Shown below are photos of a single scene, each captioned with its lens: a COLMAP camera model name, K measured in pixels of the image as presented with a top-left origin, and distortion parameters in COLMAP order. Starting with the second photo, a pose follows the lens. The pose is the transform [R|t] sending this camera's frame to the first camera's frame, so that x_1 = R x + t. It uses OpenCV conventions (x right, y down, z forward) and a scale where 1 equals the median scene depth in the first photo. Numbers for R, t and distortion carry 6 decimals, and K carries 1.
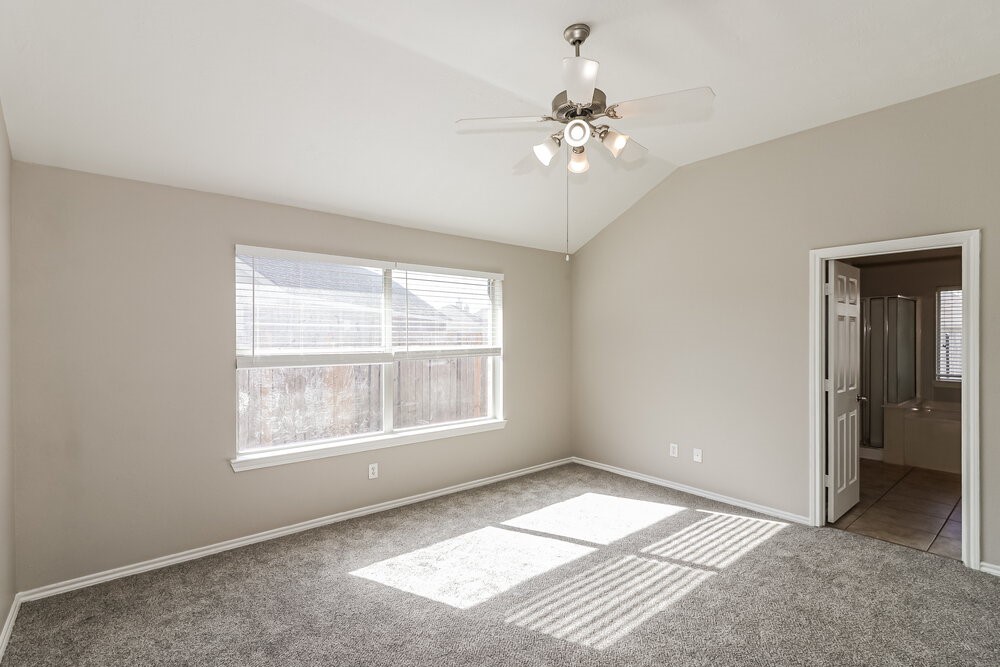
lens RADIAL K [[475.1, 0, 496.1], [0, 475.1, 332.5], [0, 0, 1]] dist [-0.000035, -0.000263]
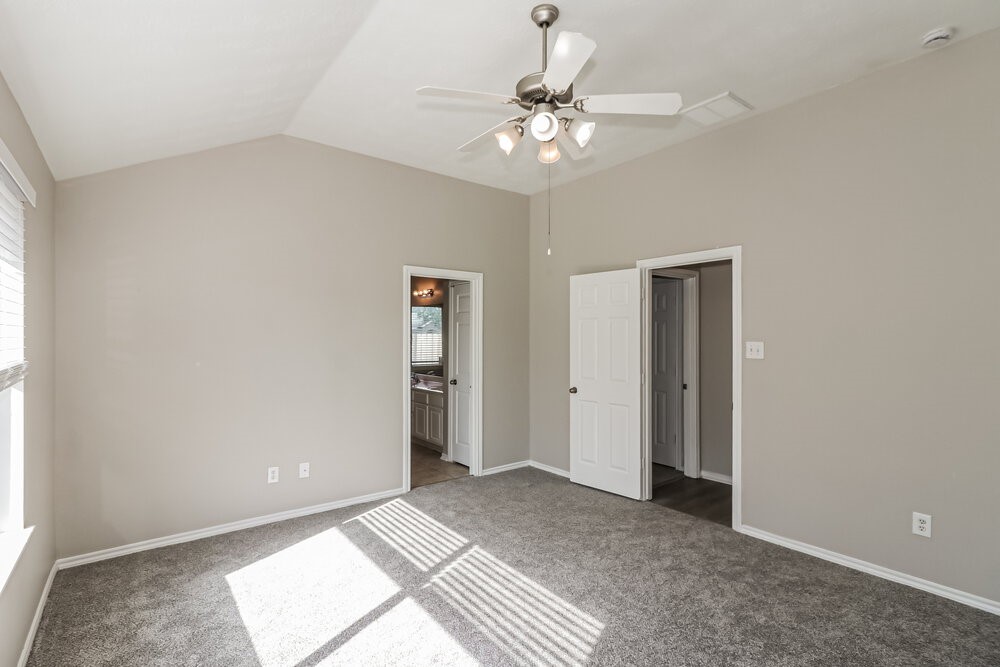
lens RADIAL K [[475.1, 0, 496.1], [0, 475.1, 332.5], [0, 0, 1]] dist [-0.000035, -0.000263]
pose [[0.043427, 0.001777, 0.999055, -0.585095], [-0.006211, 0.999980, -0.001509, 0.003870], [-0.999037, -0.006140, 0.043438, 0.808185]]
